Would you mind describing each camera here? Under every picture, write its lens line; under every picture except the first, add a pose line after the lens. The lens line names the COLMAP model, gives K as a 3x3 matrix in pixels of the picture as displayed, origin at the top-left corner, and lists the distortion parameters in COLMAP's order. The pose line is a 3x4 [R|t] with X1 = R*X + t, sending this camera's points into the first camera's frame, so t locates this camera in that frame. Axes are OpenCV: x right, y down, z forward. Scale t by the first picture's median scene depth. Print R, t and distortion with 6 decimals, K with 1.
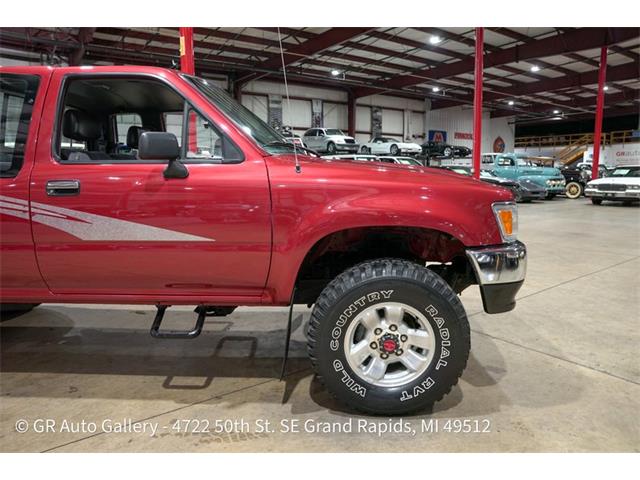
lens RADIAL K [[436.9, 0, 320.0], [0, 436.9, 240.0], [0, 0, 1]] dist [-0.140418, 0.109619]
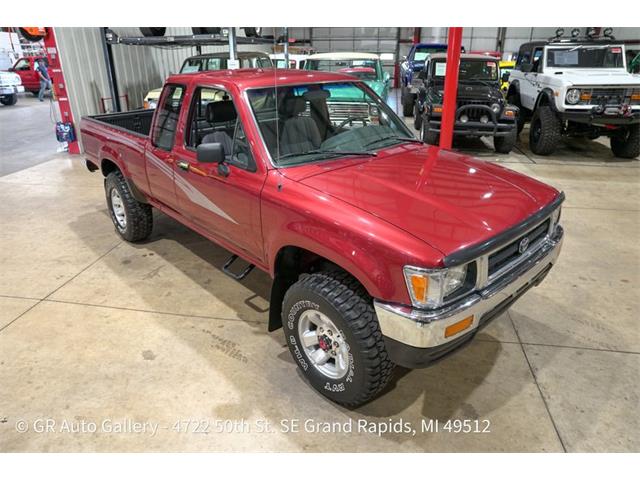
lens RADIAL K [[436.9, 0, 320.0], [0, 436.9, 240.0], [0, 0, 1]] dist [-0.140418, 0.109619]
pose [[0.711344, 0.290596, -0.639956, 0.708177], [-0.109469, 0.945220, 0.307532, -0.339774], [0.694266, -0.148706, 0.704188, 0.148037]]
